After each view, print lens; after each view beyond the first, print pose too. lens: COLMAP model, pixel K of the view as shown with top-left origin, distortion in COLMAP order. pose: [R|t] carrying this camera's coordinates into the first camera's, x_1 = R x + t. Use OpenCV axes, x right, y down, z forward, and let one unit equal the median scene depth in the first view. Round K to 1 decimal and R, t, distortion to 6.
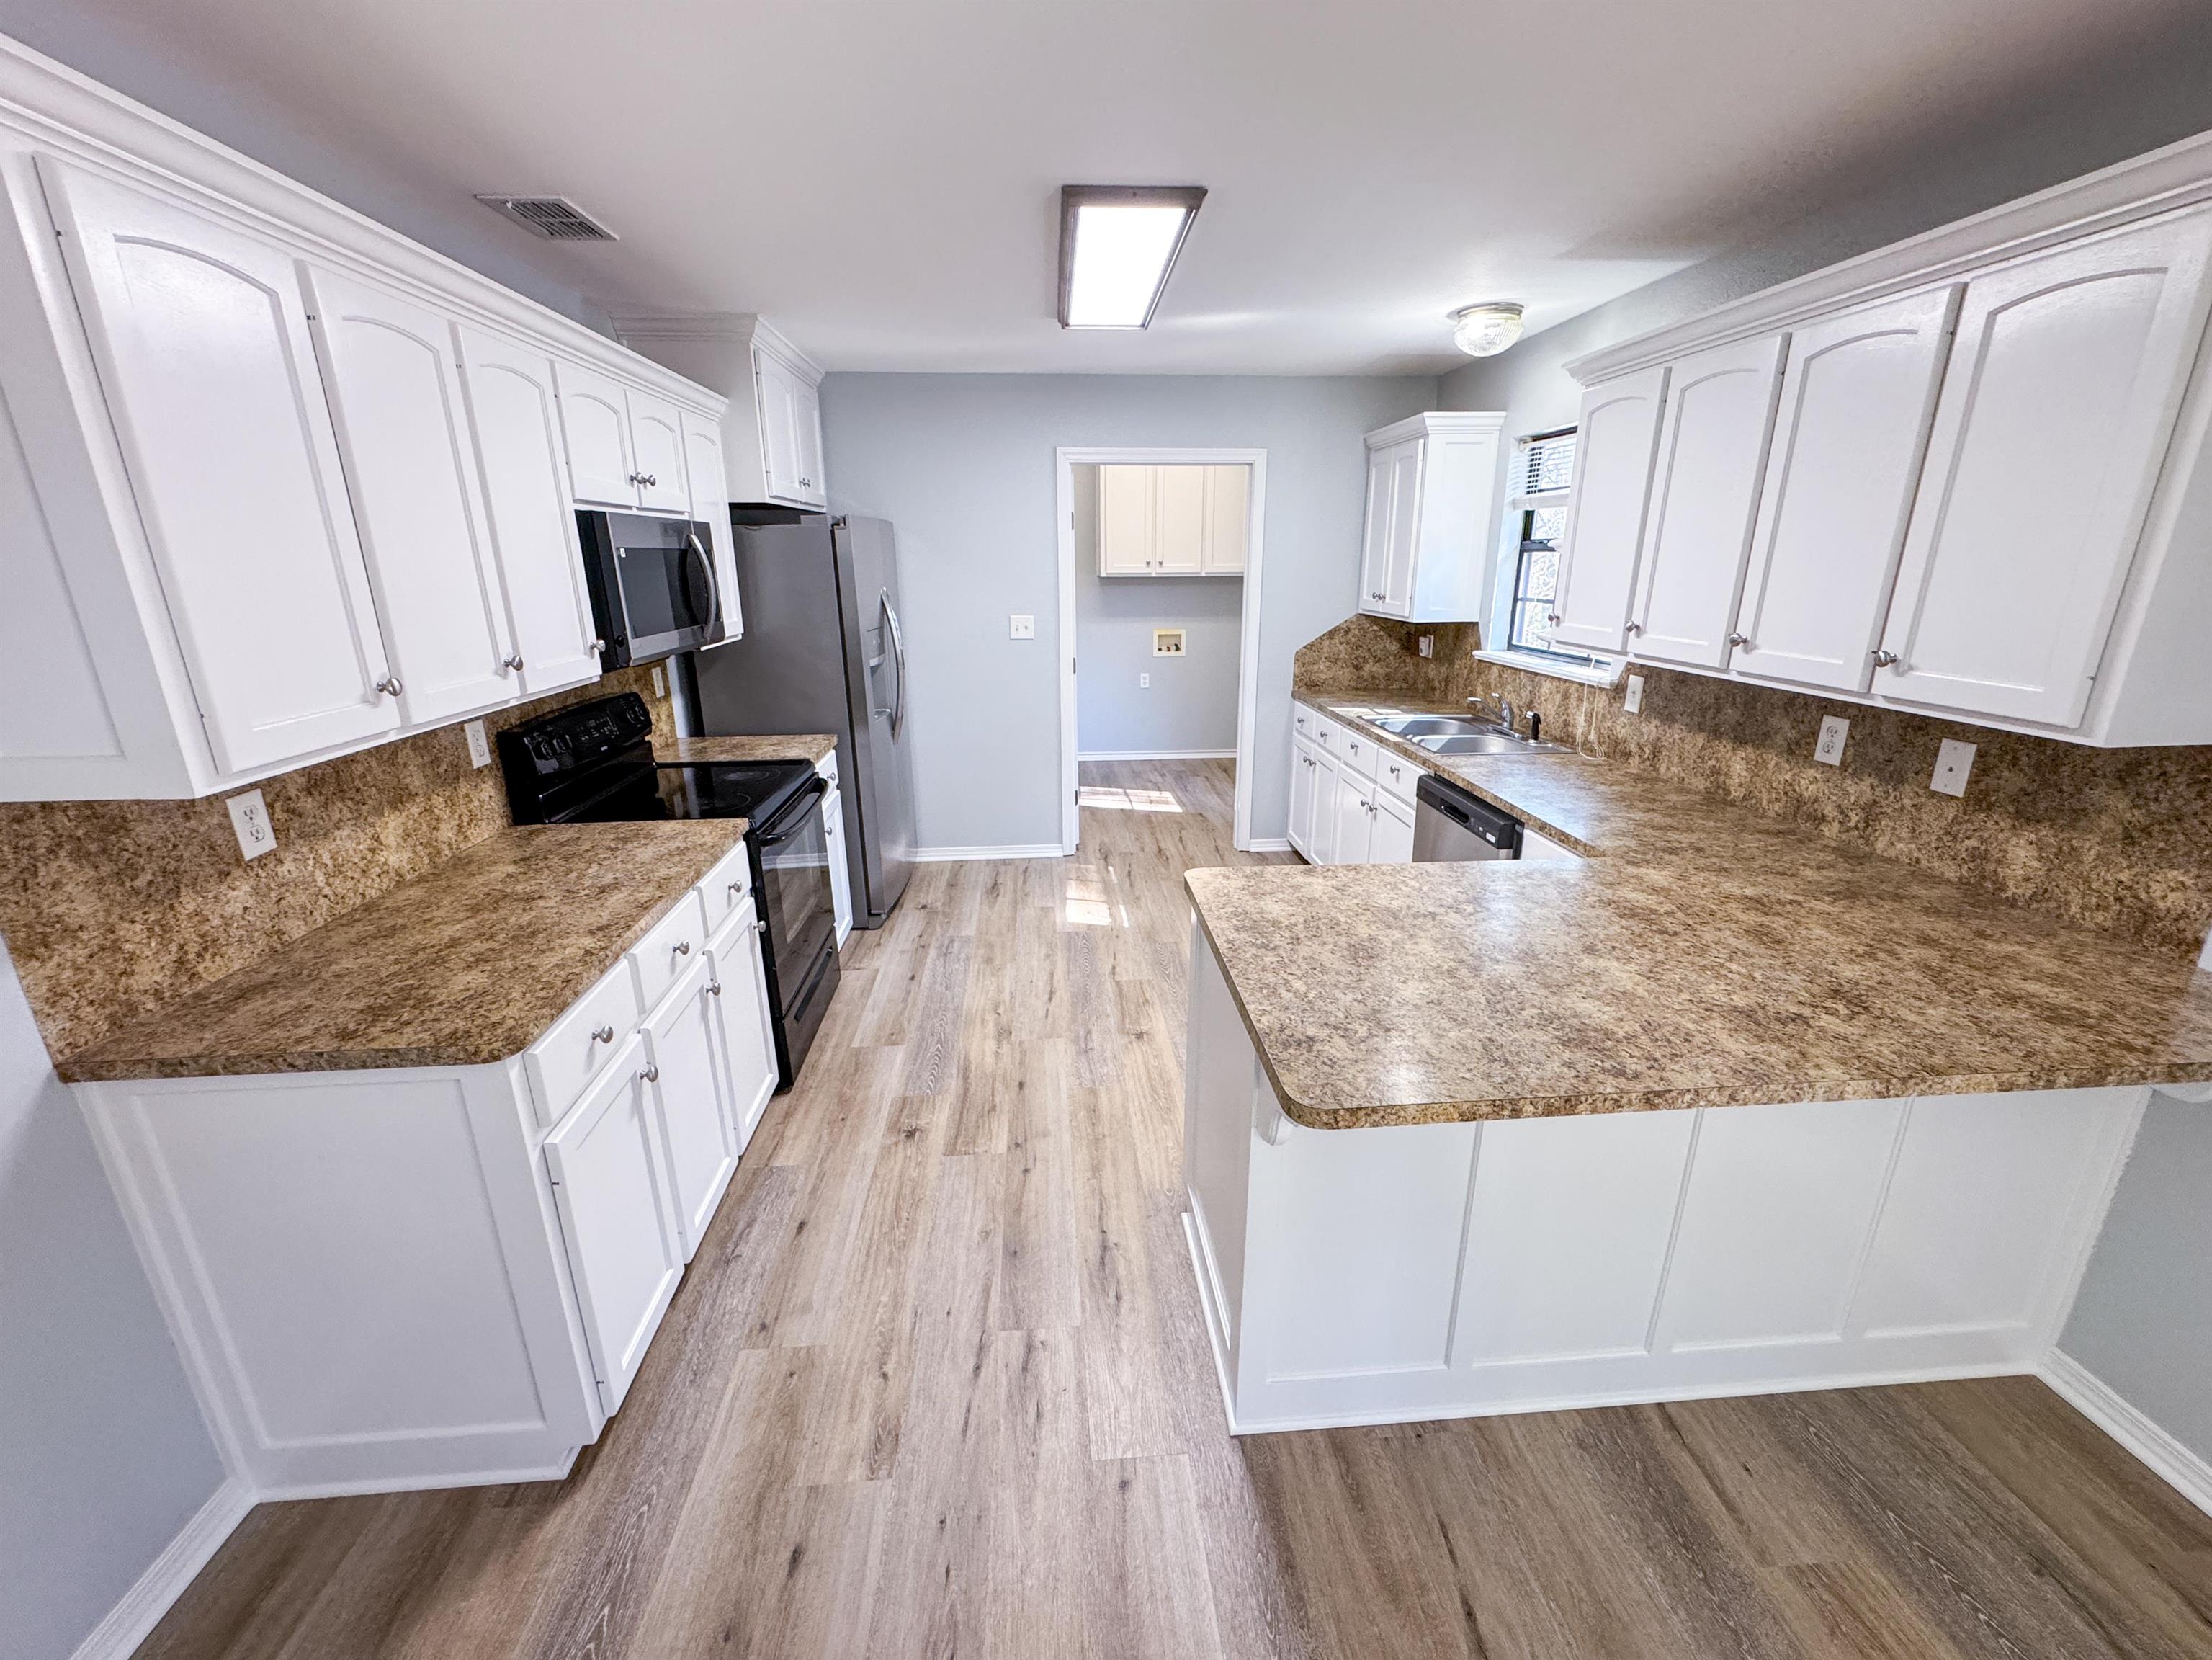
lens RADIAL K [[897.3, 0, 1104.4], [0, 897.3, 824.5], [0, 0, 1]] dist [0.003129, 0.000431]
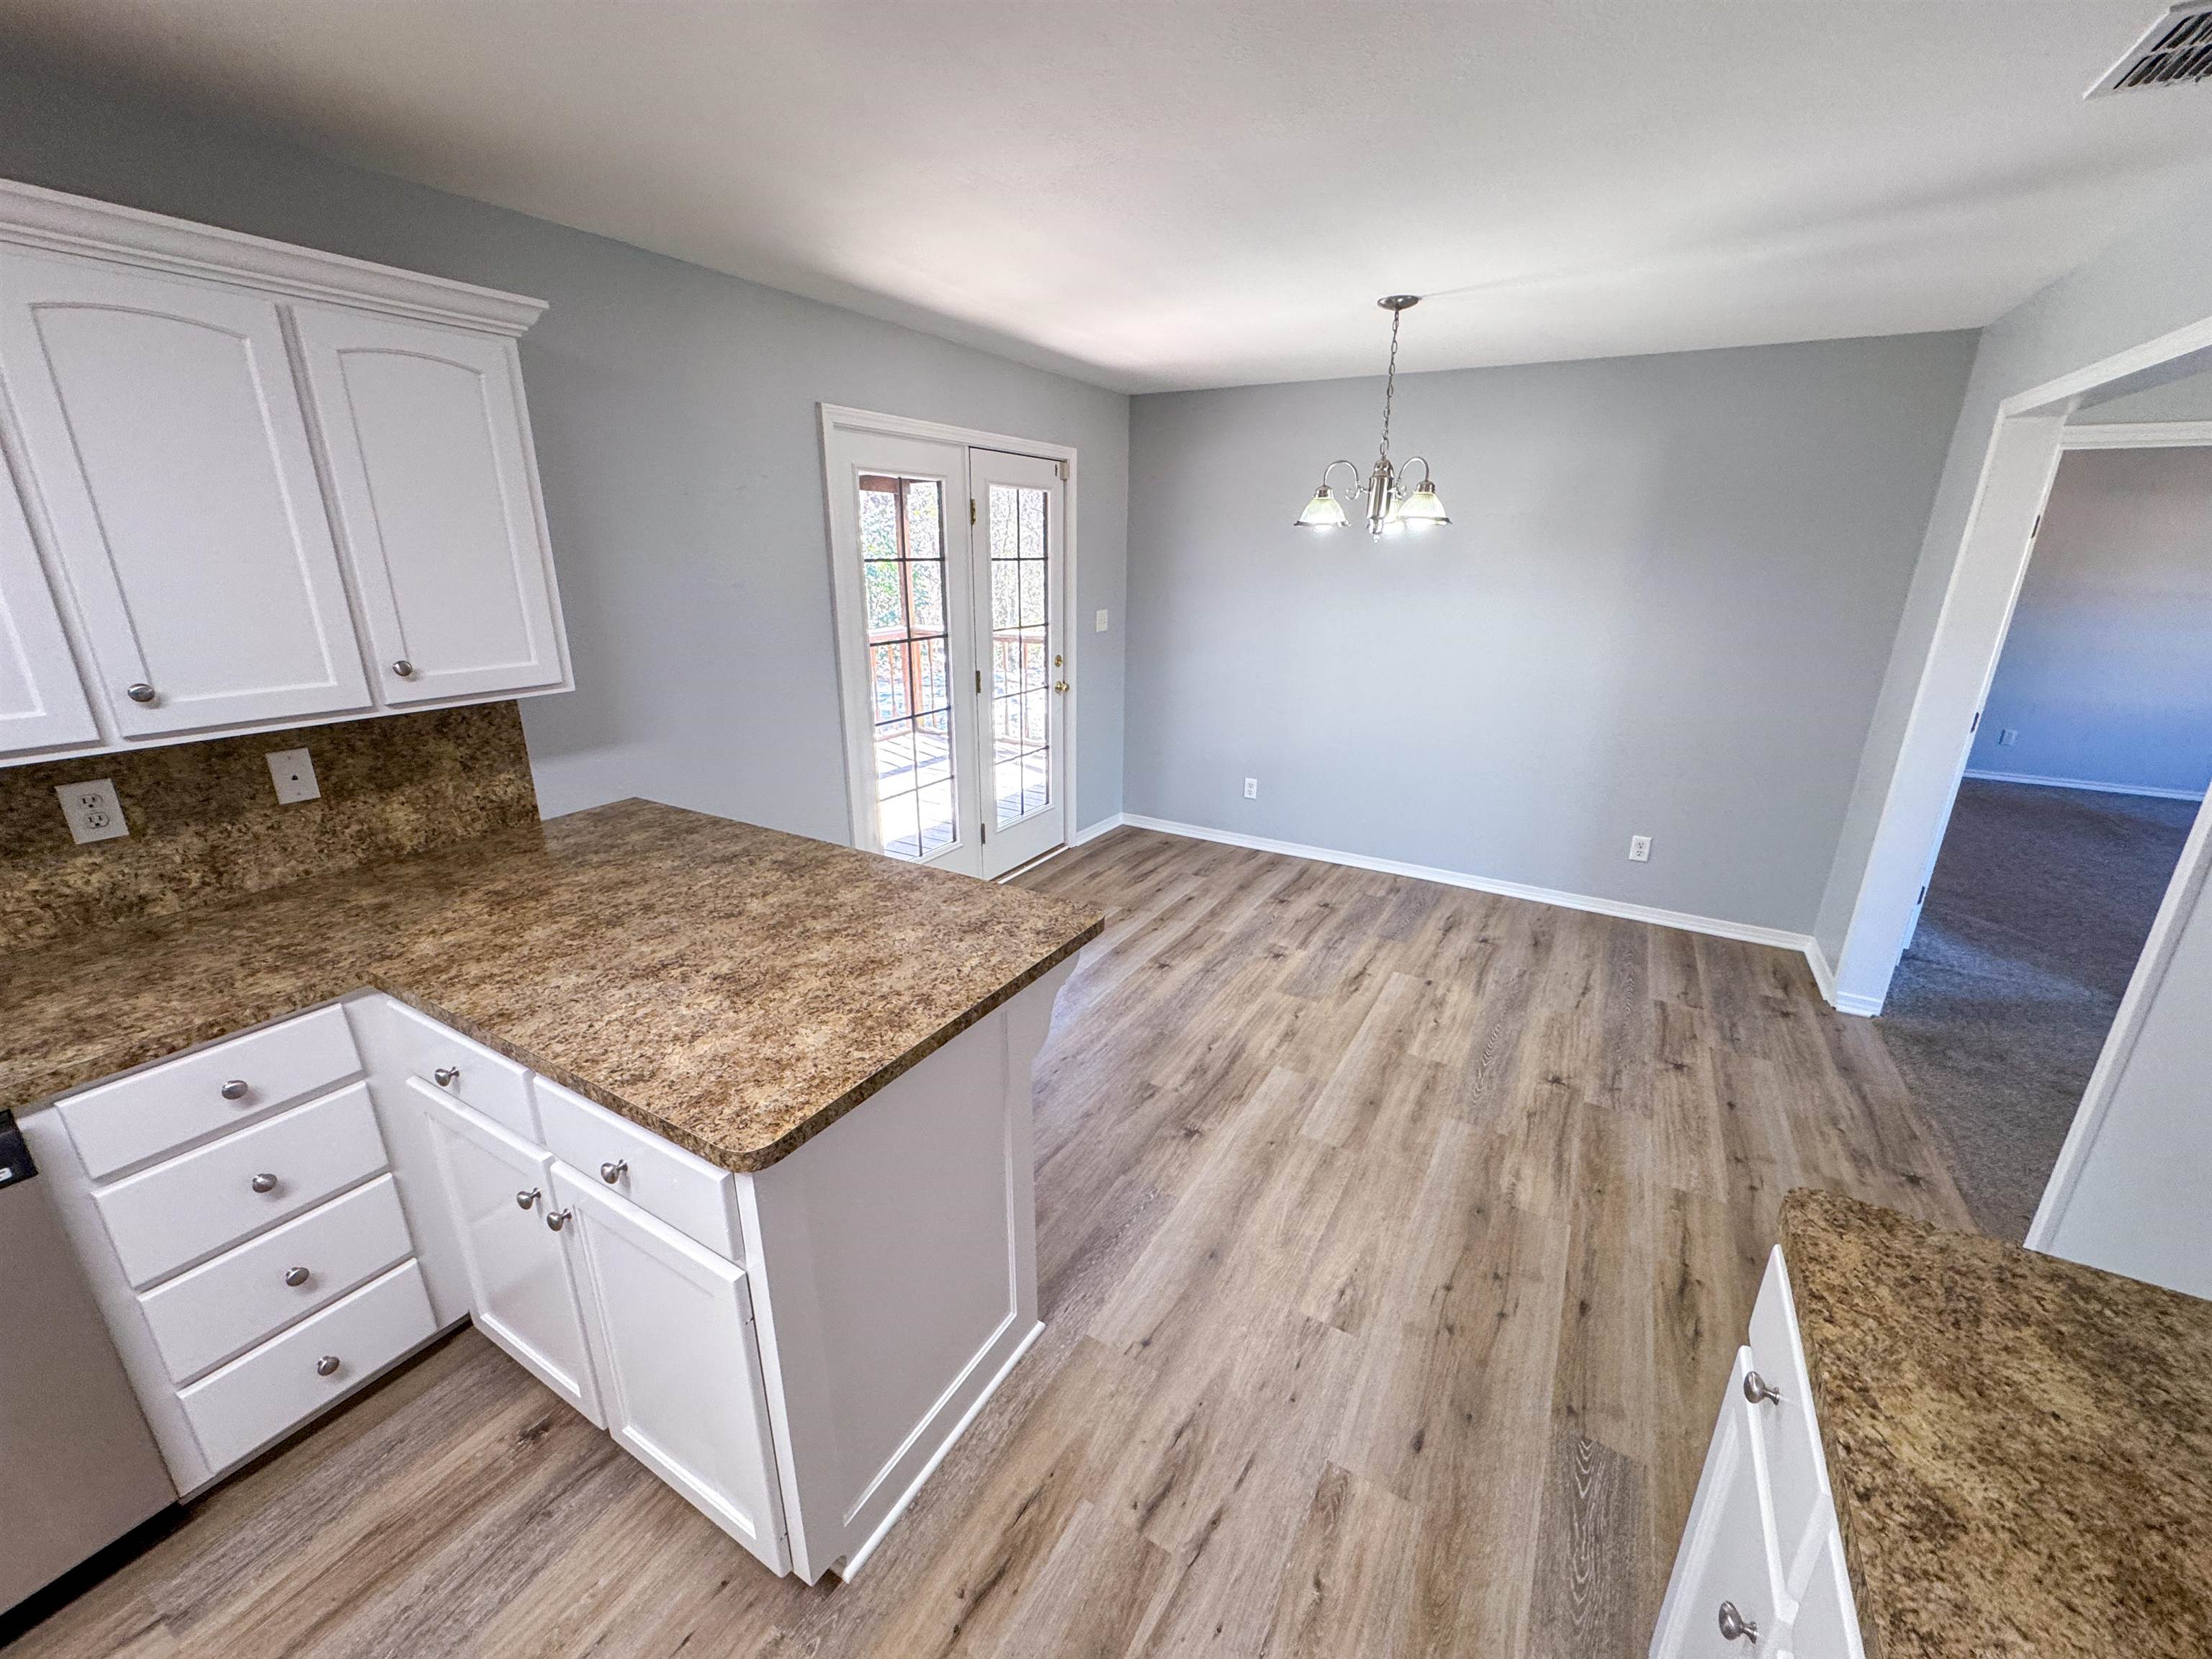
lens RADIAL K [[882.2, 0, 1108.9], [0, 882.2, 826.3], [0, 0, 1]] dist [-0.005678, 0.000779]
pose [[-0.824750, -0.175661, 0.537522, -0.346279], [0.159370, 0.839801, 0.518975, -0.362321], [-0.542575, 0.513690, -0.664631, 1.117609]]
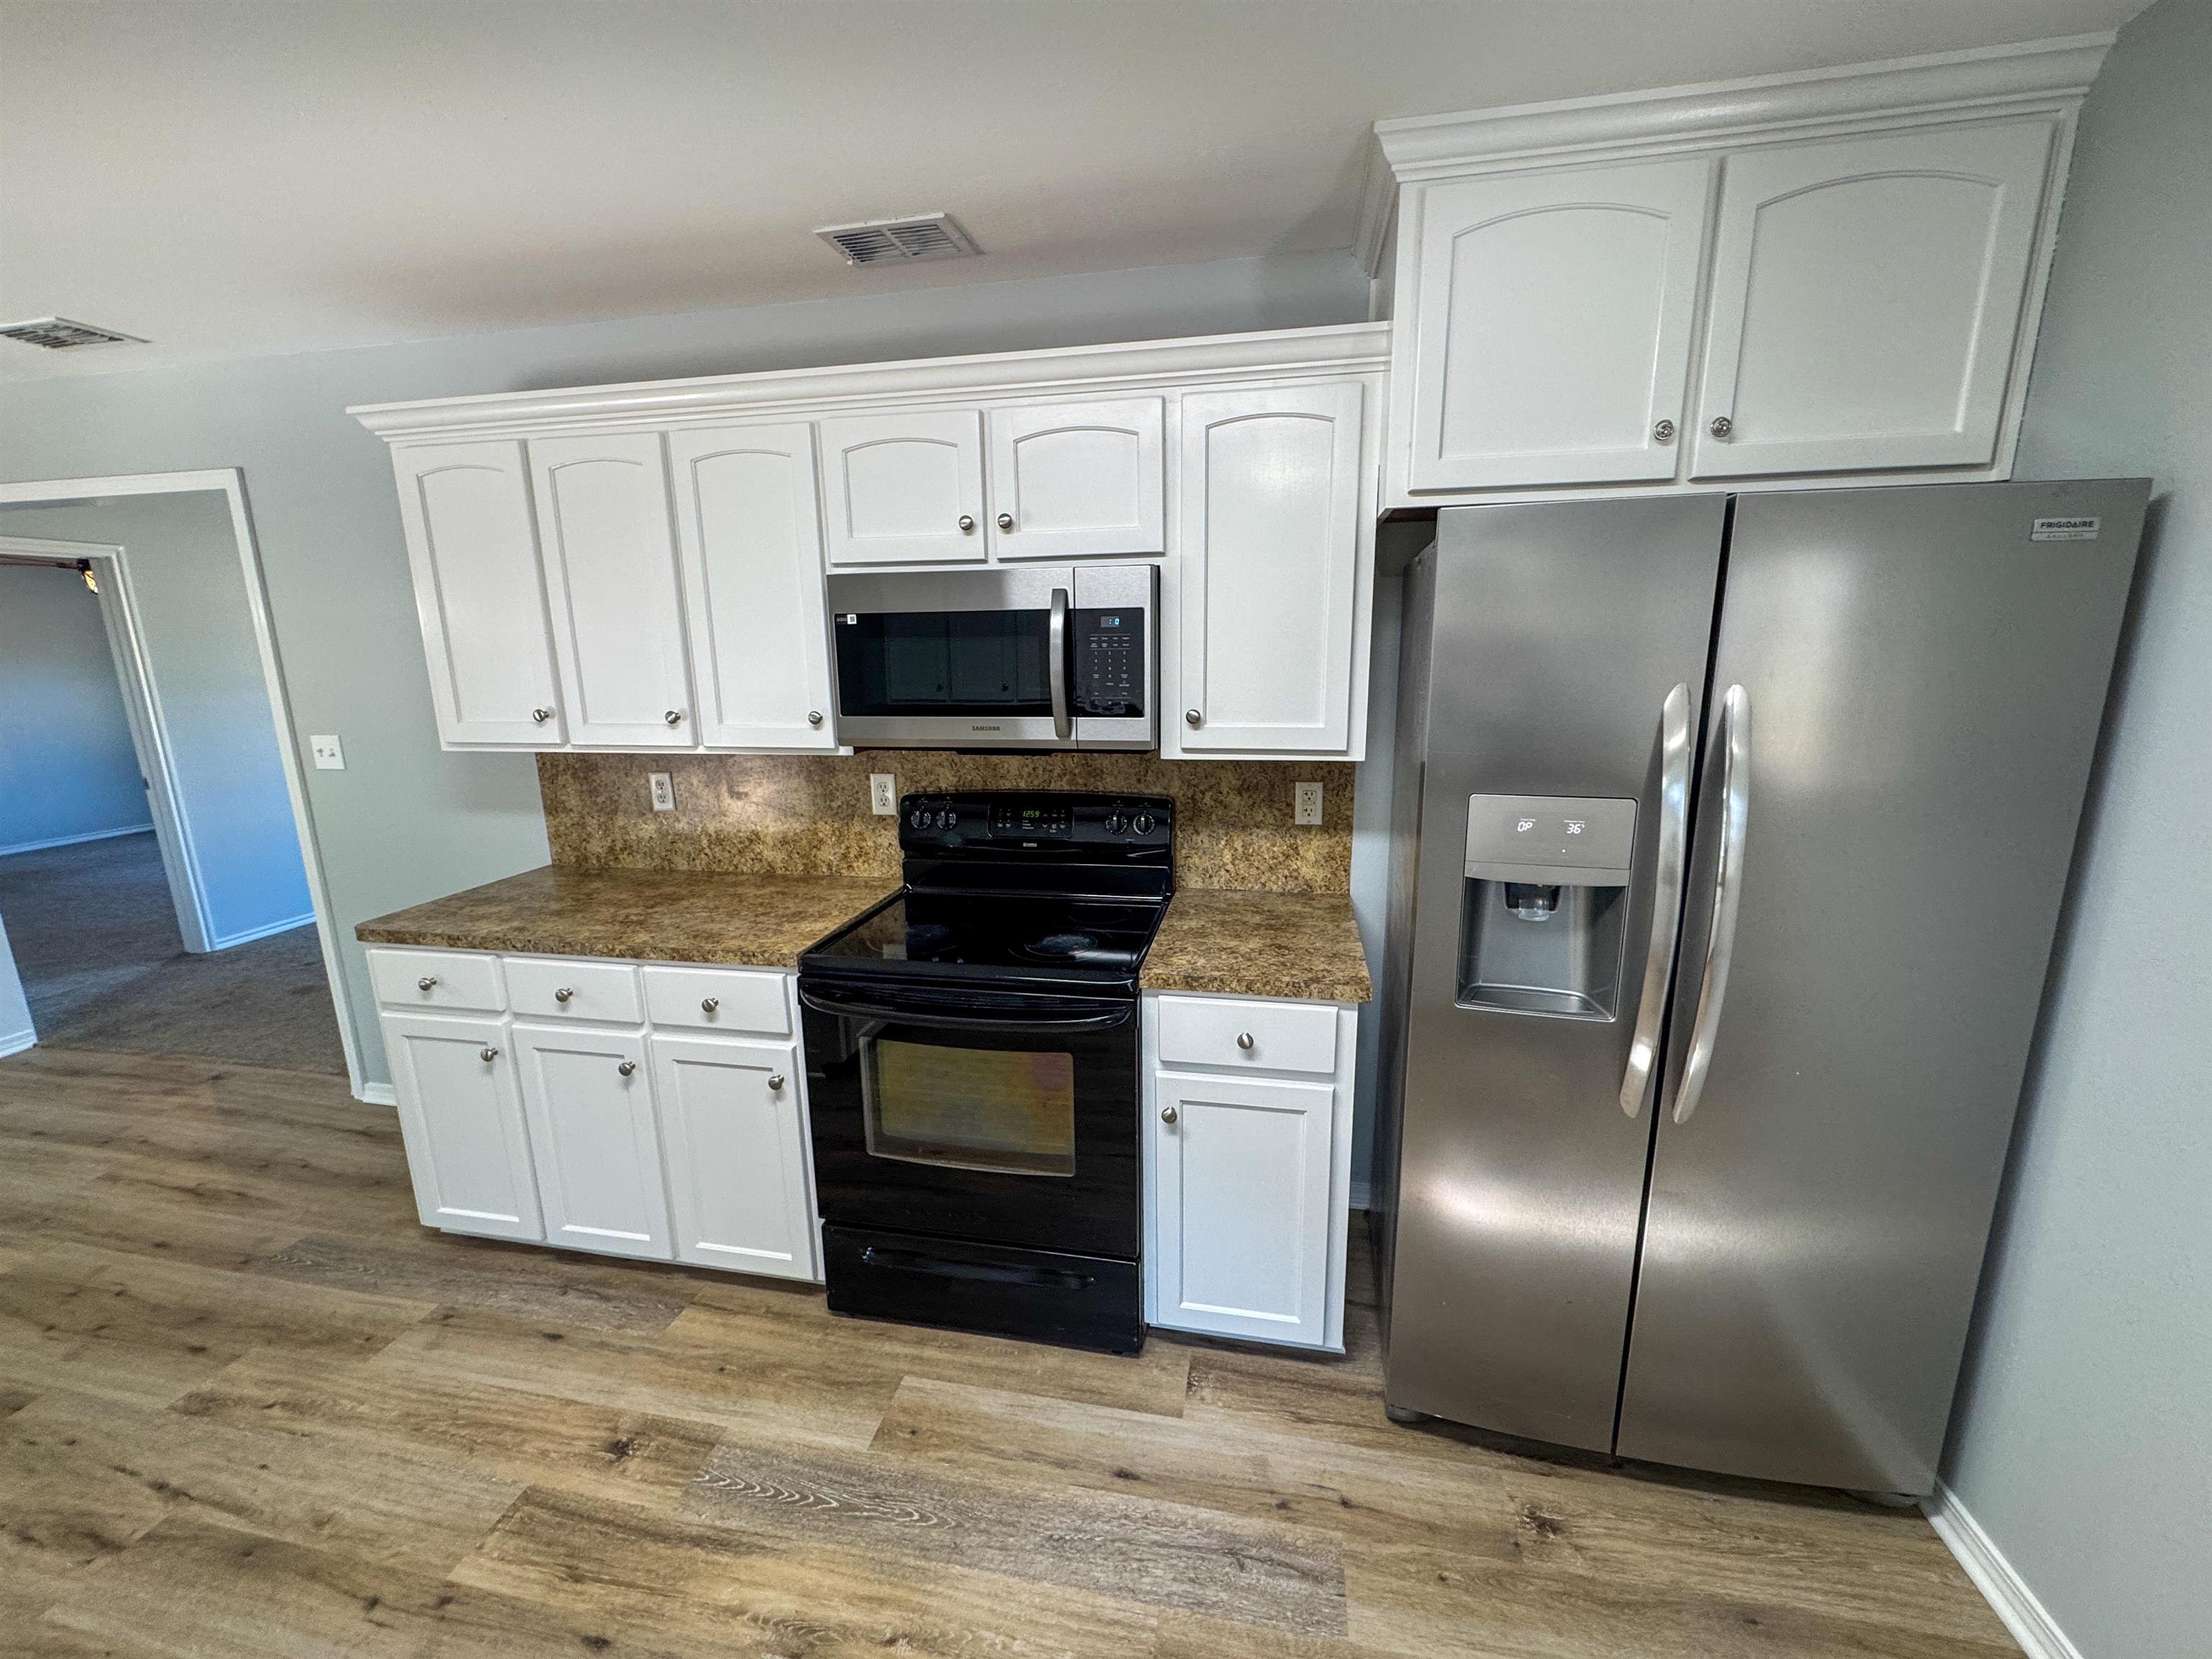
lens RADIAL K [[882.2, 0, 1108.9], [0, 882.2, 826.3], [0, 0, 1]] dist [-0.005678, 0.000779]
pose [[-0.264820, 0.211413, -0.940837, 0.269774], [-0.265347, 0.922029, 0.281875, -0.475685], [0.927071, 0.324294, -0.188074, 1.631709]]
